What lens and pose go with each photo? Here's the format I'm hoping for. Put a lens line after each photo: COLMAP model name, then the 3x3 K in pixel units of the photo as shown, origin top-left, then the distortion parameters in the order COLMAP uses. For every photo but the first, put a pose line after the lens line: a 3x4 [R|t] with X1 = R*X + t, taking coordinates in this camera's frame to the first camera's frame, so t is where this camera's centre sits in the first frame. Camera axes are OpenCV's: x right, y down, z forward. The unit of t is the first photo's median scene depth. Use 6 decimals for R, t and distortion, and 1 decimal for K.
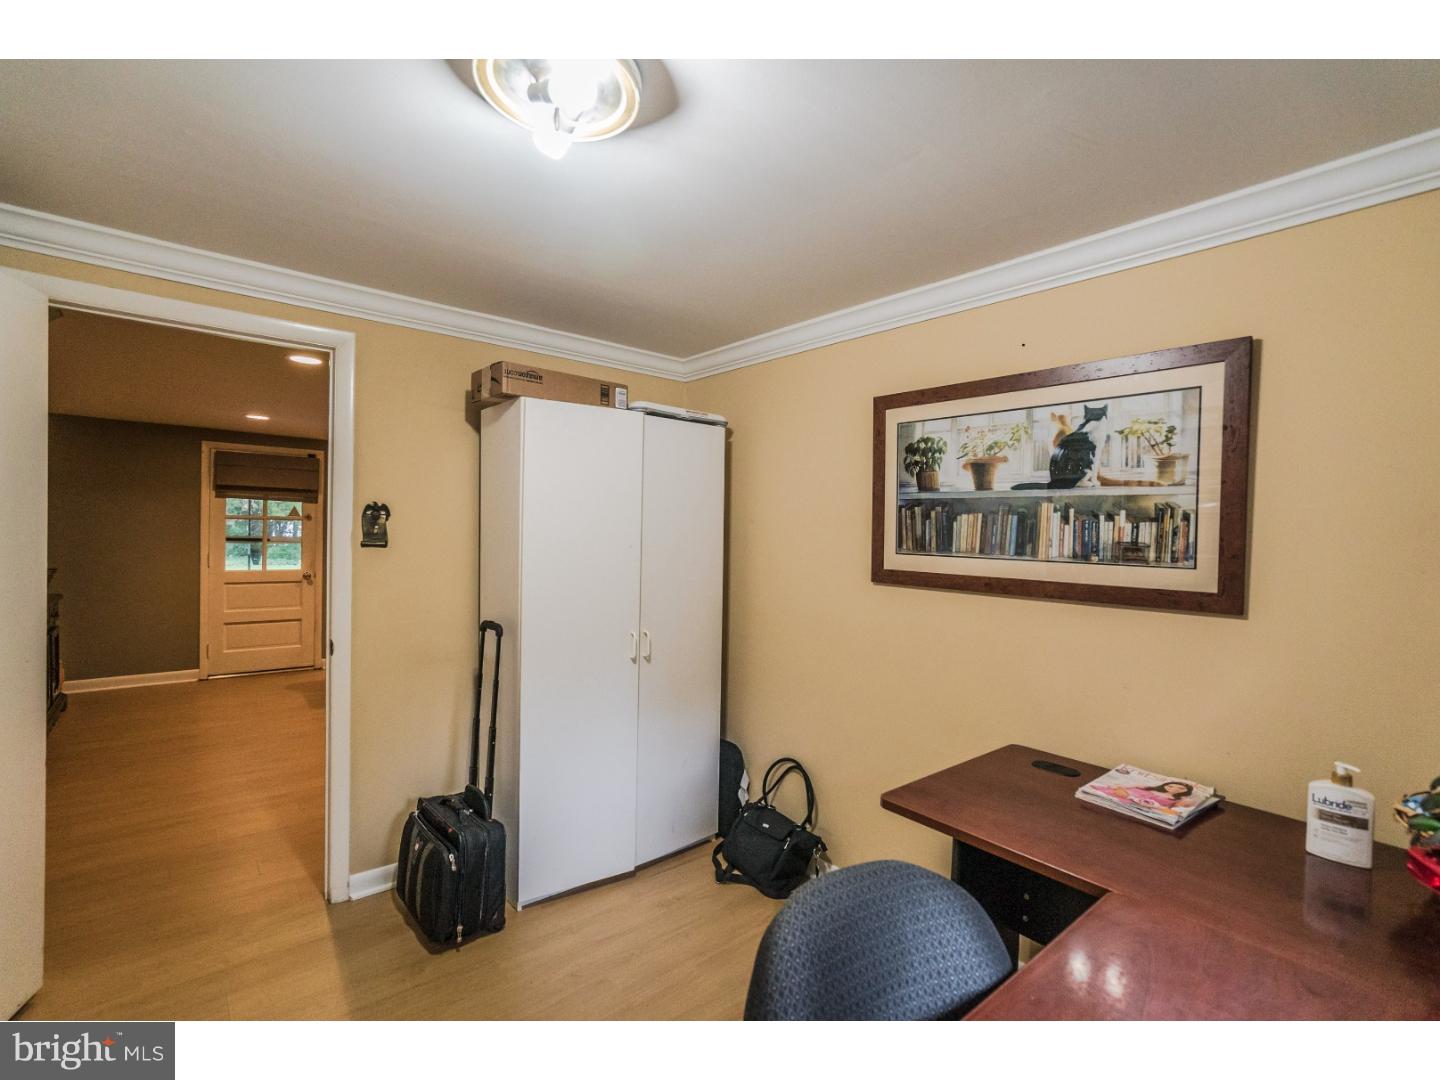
lens RADIAL K [[659.5, 0, 726.3], [0, 659.5, 541.9], [0, 0, 1]] dist [-0.002373, -0.000536]
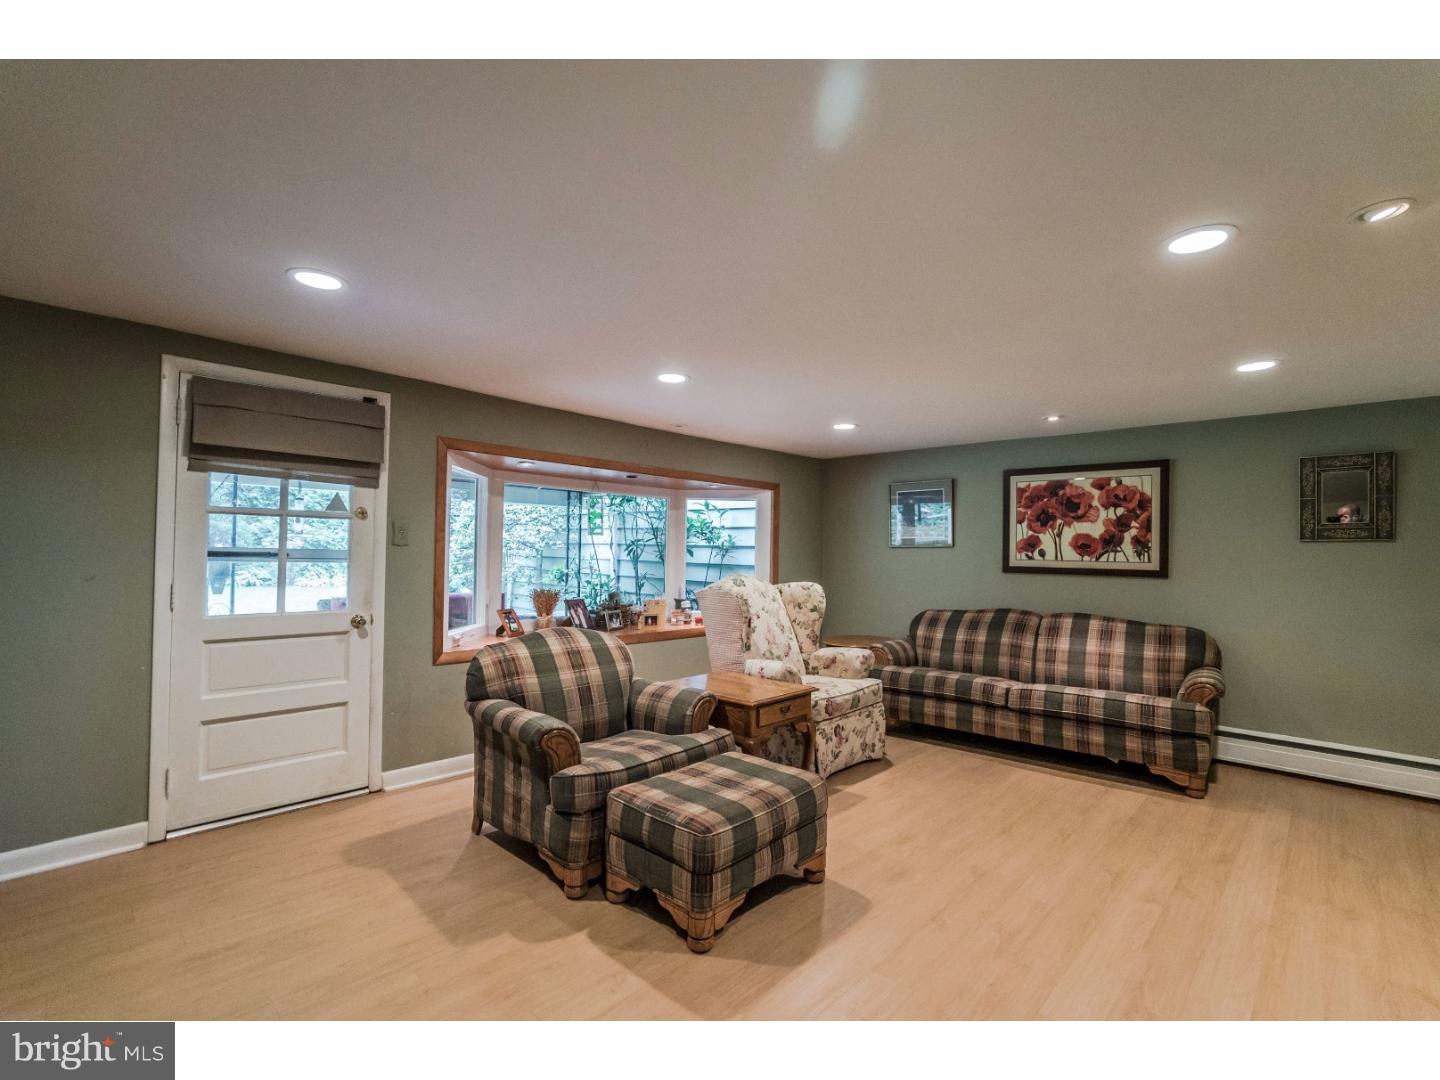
lens RADIAL K [[659.5, 0, 723.8], [0, 659.5, 544.6], [0, 0, 1]] dist [-0.002373, -0.000536]
pose [[0.992132, 0.003386, 0.125152, -0.427948], [-0.001170, 0.999841, -0.017777, -0.002298], [-0.125193, 0.017491, 0.991978, 0.447370]]
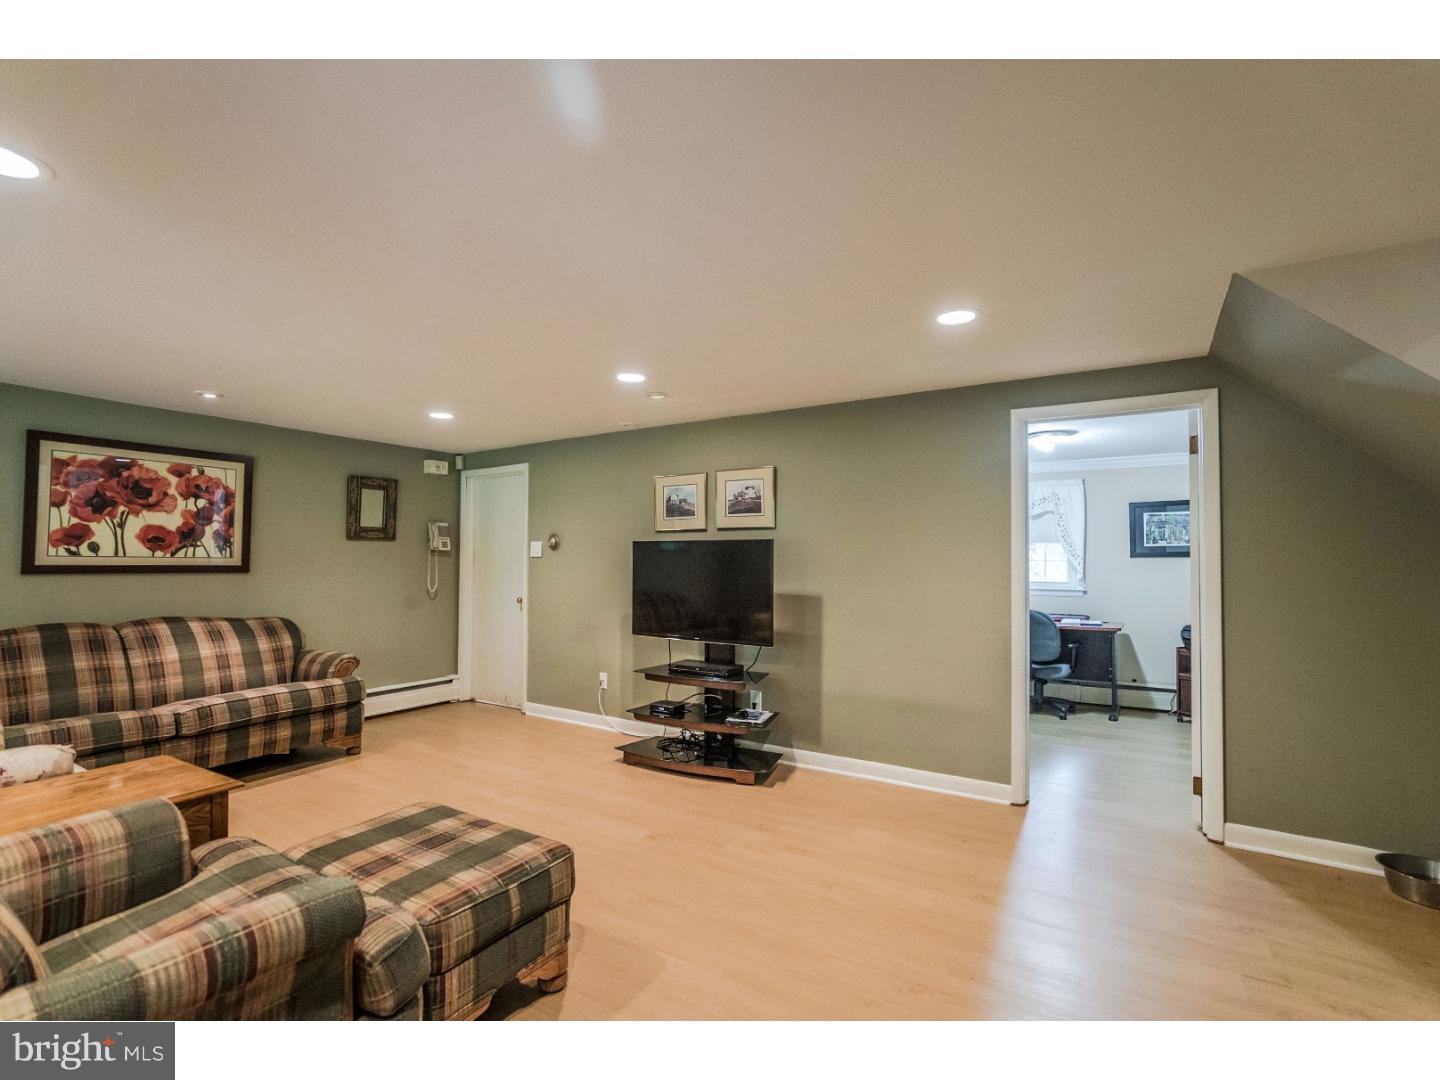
lens RADIAL K [[659.5, 0, 728.5], [0, 659.5, 542.7], [0, 0, 1]] dist [-0.002373, -0.000536]
pose [[-0.302668, 0.011324, 0.953029, -1.102840], [-0.001158, 0.999924, -0.012249, -0.006452], [-0.953095, -0.004811, -0.302632, 1.283988]]
